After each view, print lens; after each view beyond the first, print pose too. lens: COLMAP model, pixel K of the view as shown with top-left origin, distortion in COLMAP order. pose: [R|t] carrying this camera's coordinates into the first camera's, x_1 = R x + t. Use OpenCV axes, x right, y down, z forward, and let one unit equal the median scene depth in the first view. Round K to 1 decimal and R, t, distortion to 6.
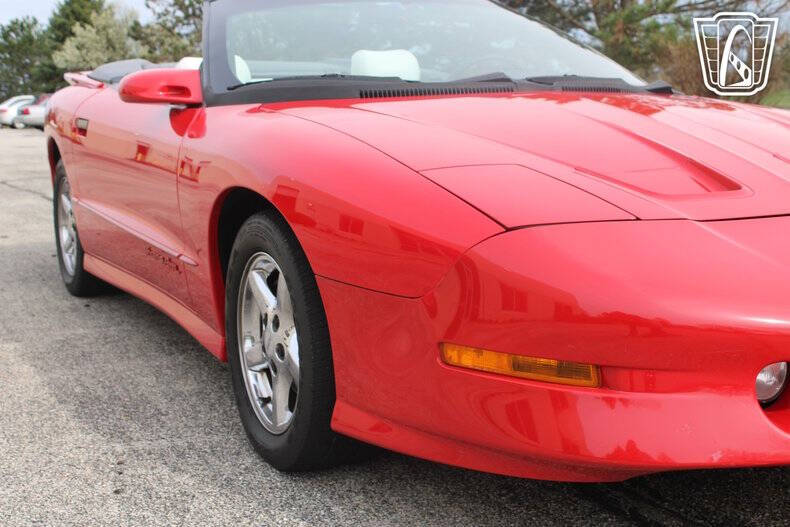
lens RADIAL K [[1108.1, 0, 395.0], [0, 1108.1, 263.5], [0, 0, 1]] dist [-0.090436, 0.033098]
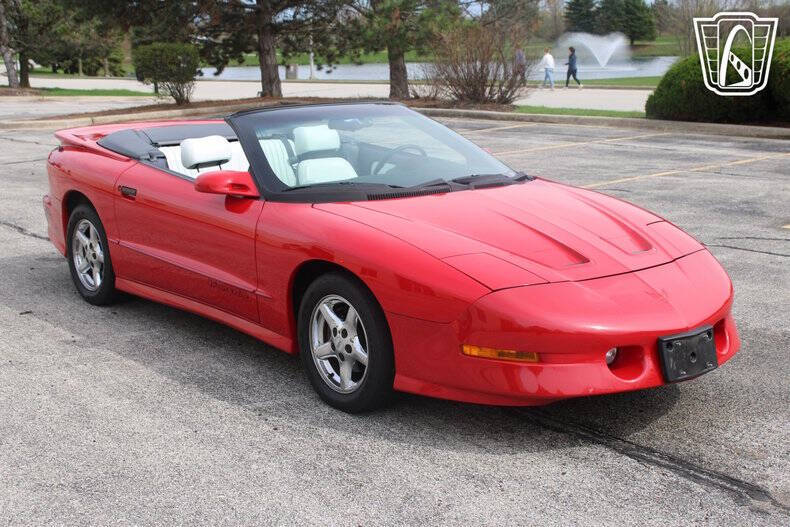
lens RADIAL K [[1108.1, 0, 395.0], [0, 1108.1, 263.5], [0, 0, 1]] dist [-0.090436, 0.033098]
pose [[0.974187, -0.032870, 0.223337, -0.483961], [0.023492, 0.998732, 0.044518, -0.158703], [-0.224518, -0.038122, 0.973724, -0.899293]]
